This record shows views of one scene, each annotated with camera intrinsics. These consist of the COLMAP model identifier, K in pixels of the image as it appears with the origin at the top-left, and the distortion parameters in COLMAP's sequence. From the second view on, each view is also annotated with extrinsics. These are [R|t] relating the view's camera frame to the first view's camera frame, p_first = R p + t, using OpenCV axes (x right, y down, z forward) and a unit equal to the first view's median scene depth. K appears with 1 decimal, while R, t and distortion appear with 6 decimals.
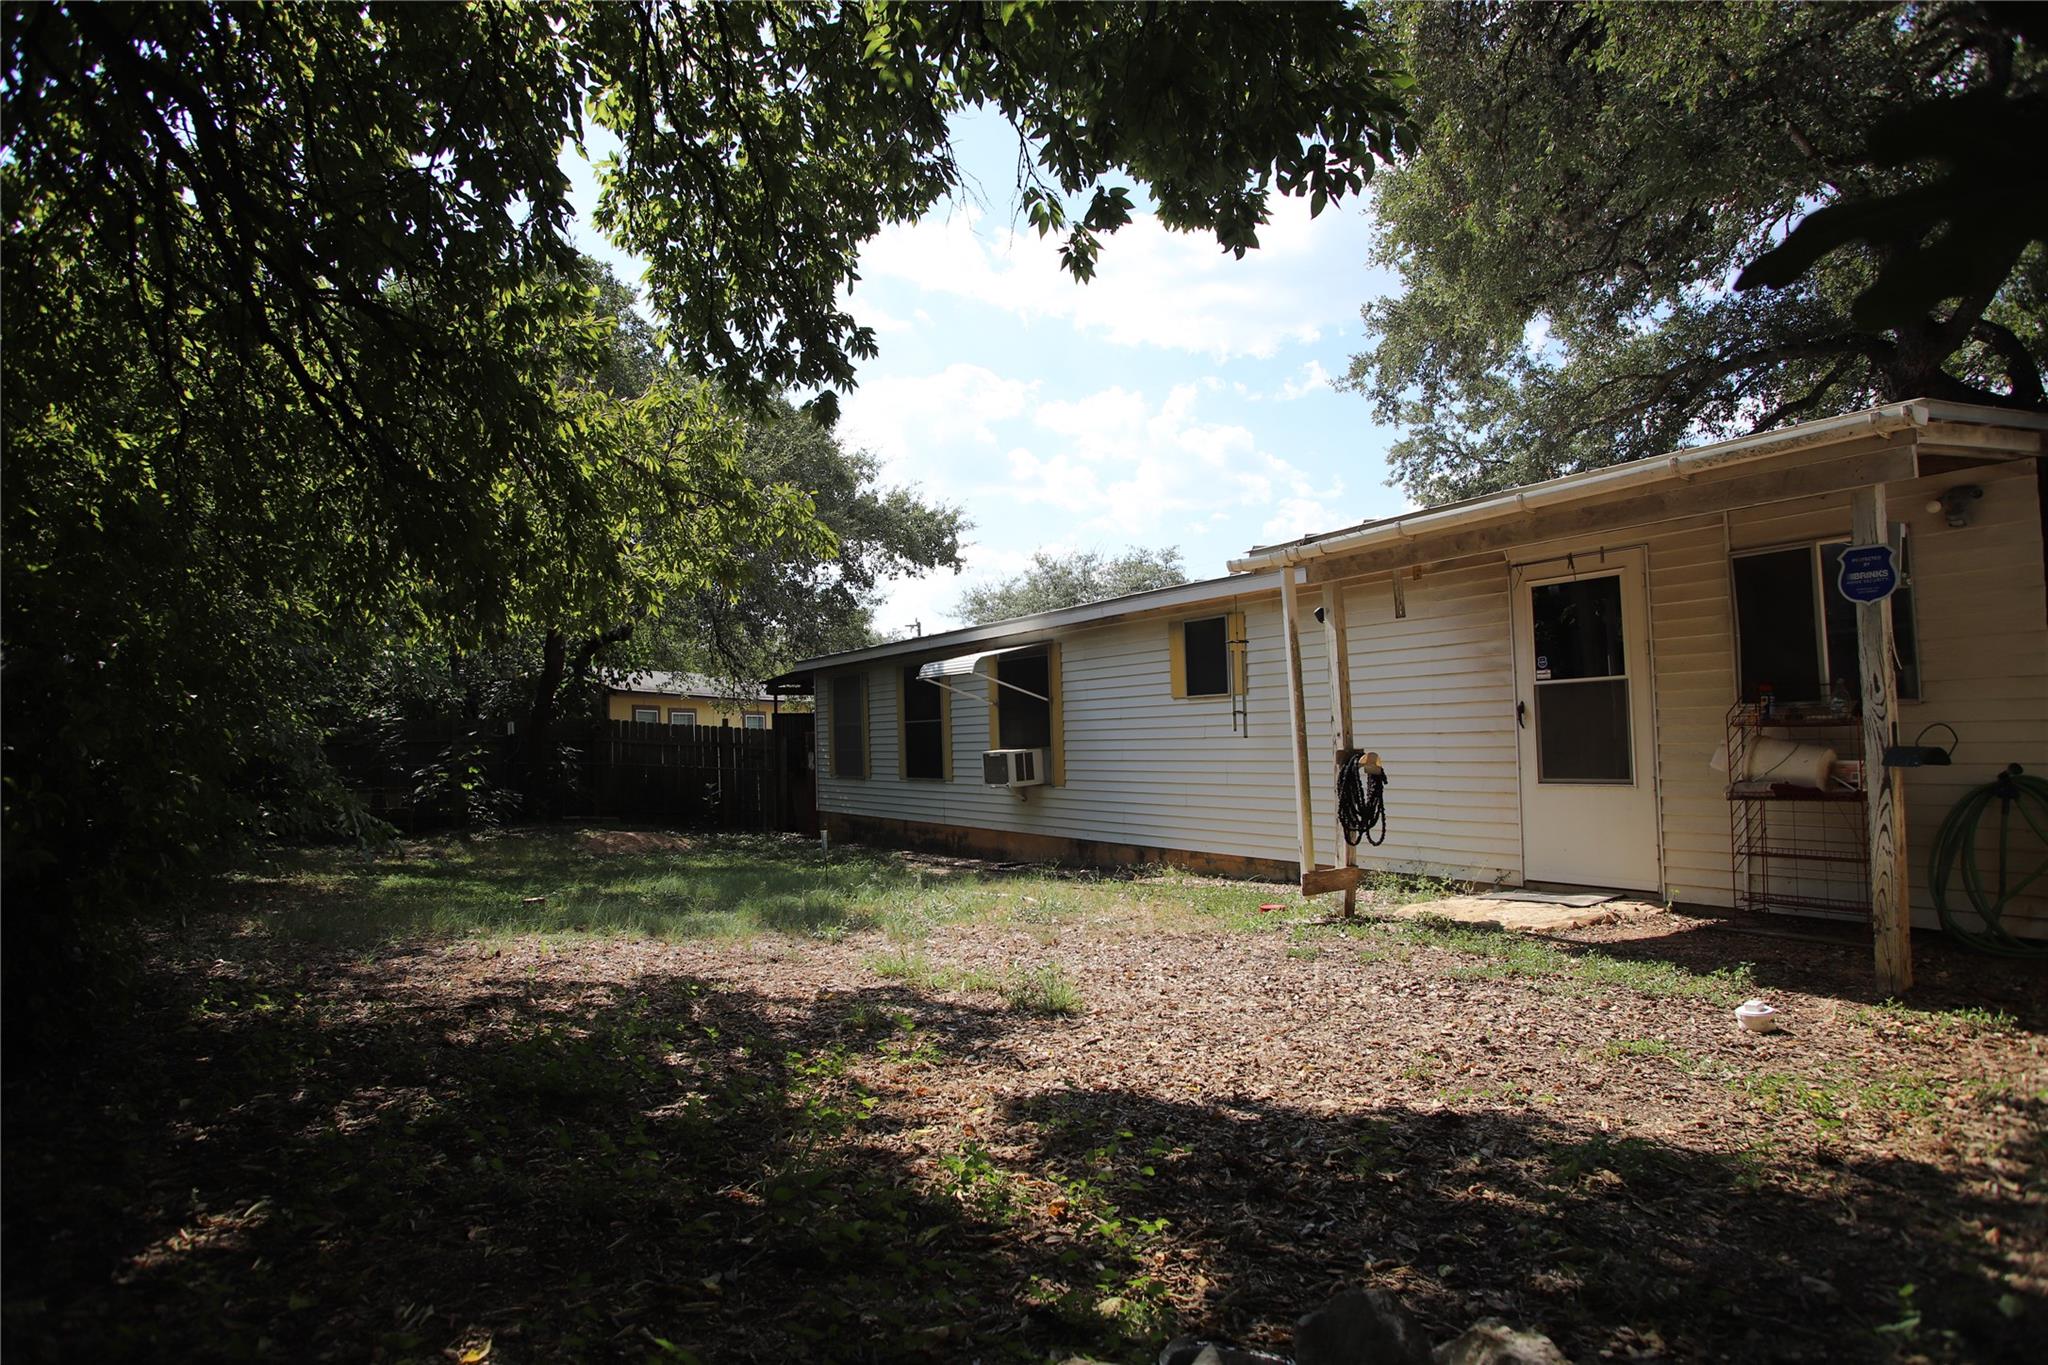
lens RADIAL K [[1179.8, 0, 1022.6], [0, 1179.8, 678.8], [0, 0, 1]] dist [-0.063212, 0.010025]
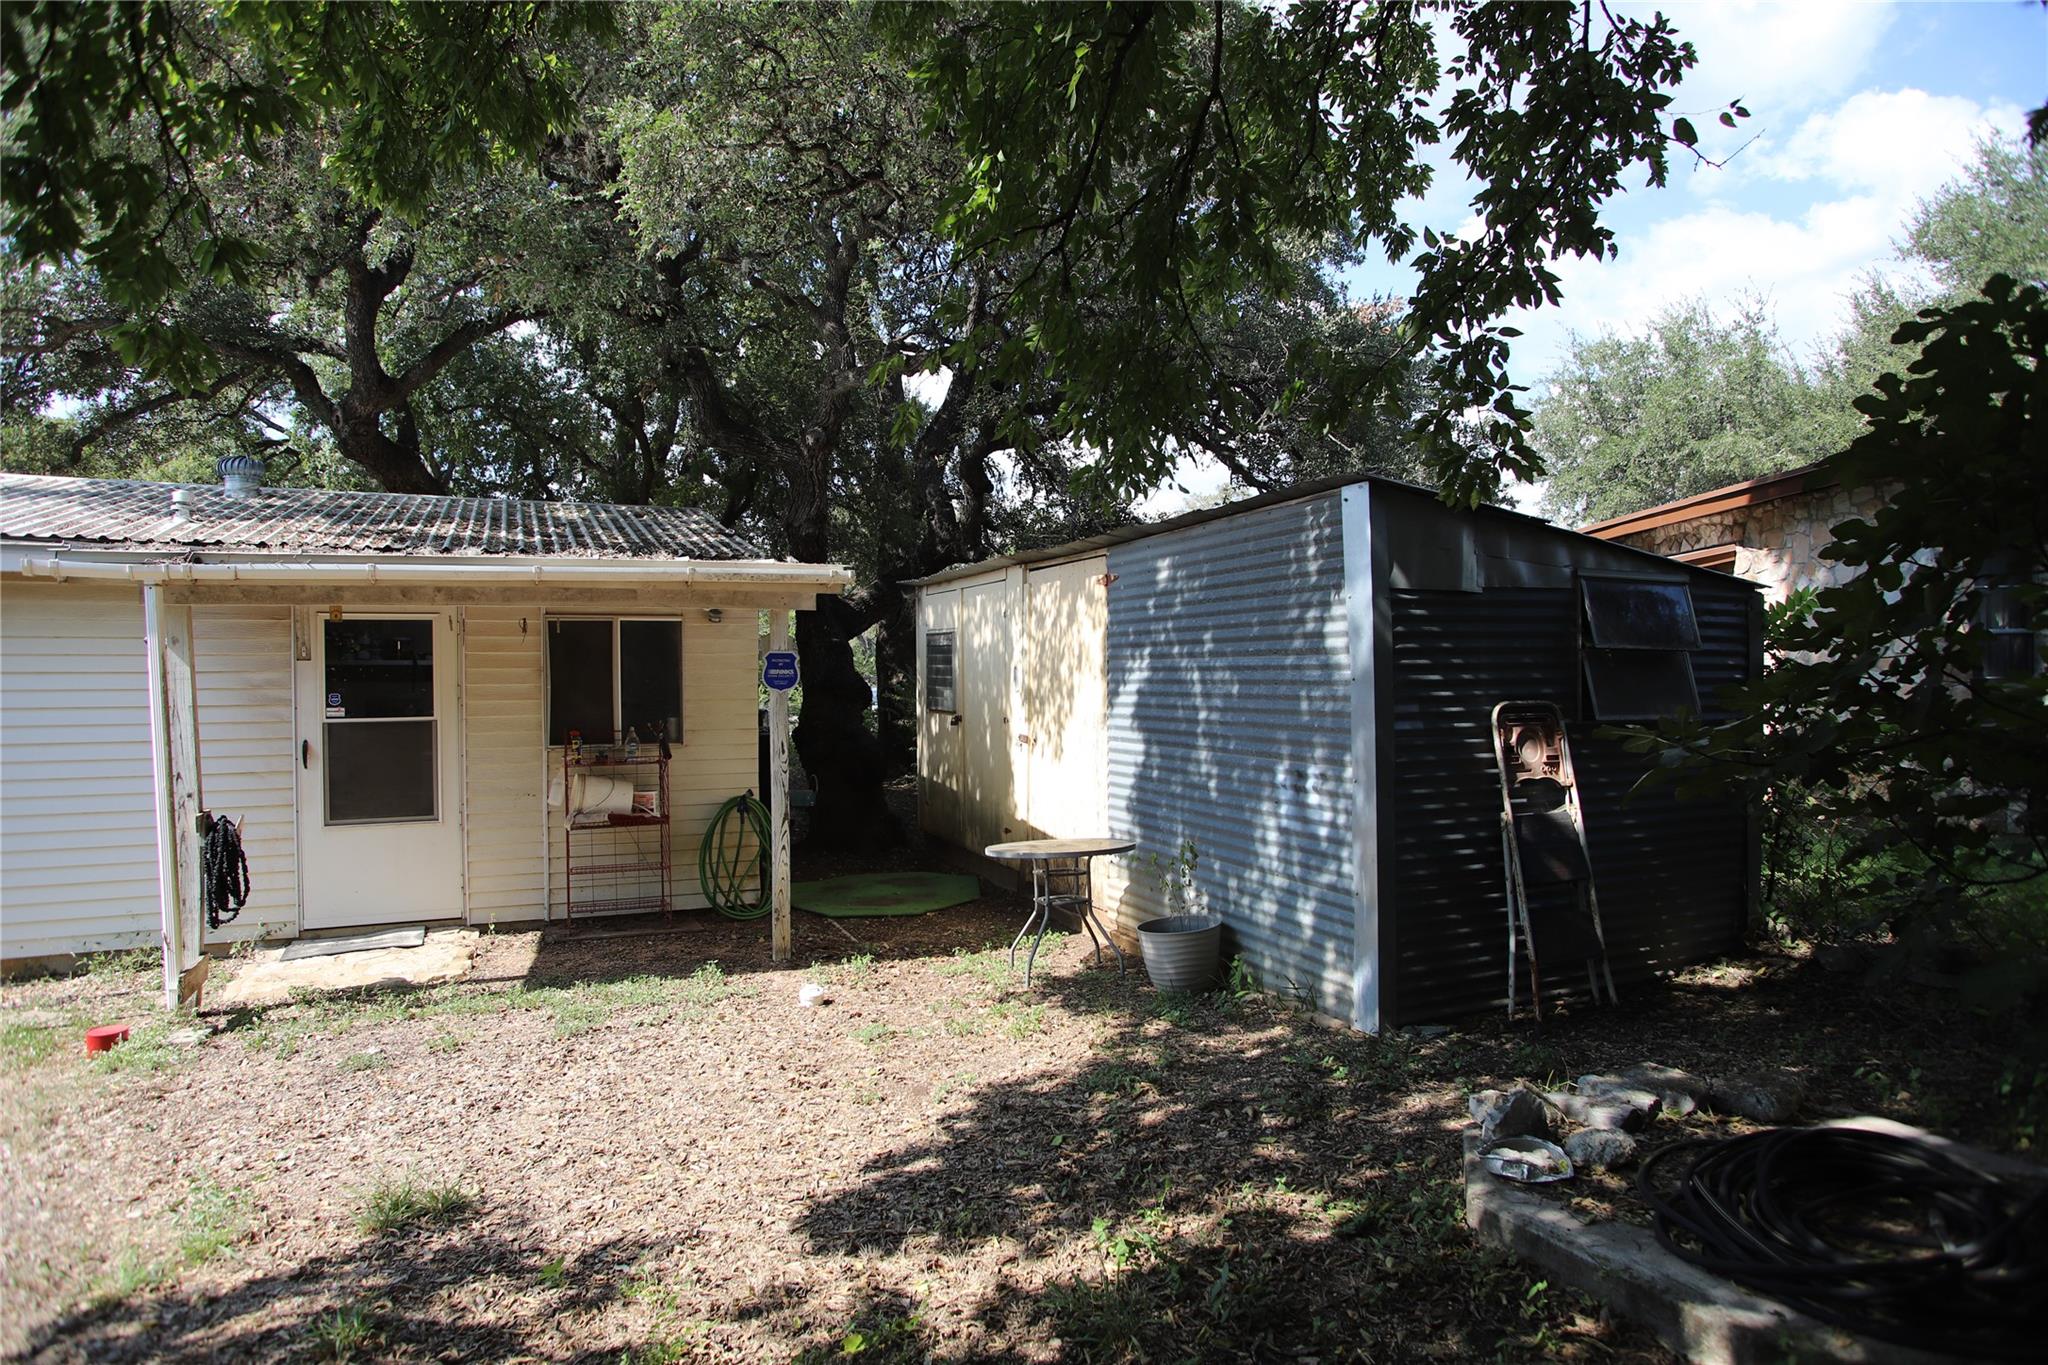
lens RADIAL K [[1179.8, 0, 1020.8], [0, 1179.8, 684.4], [0, 0, 1]] dist [-0.063212, 0.010025]
pose [[0.112970, 0.005967, 0.993580, -0.508427], [-0.054602, 0.998508, 0.000212, -0.067482], [-0.992097, -0.054276, 0.113128, 0.391062]]
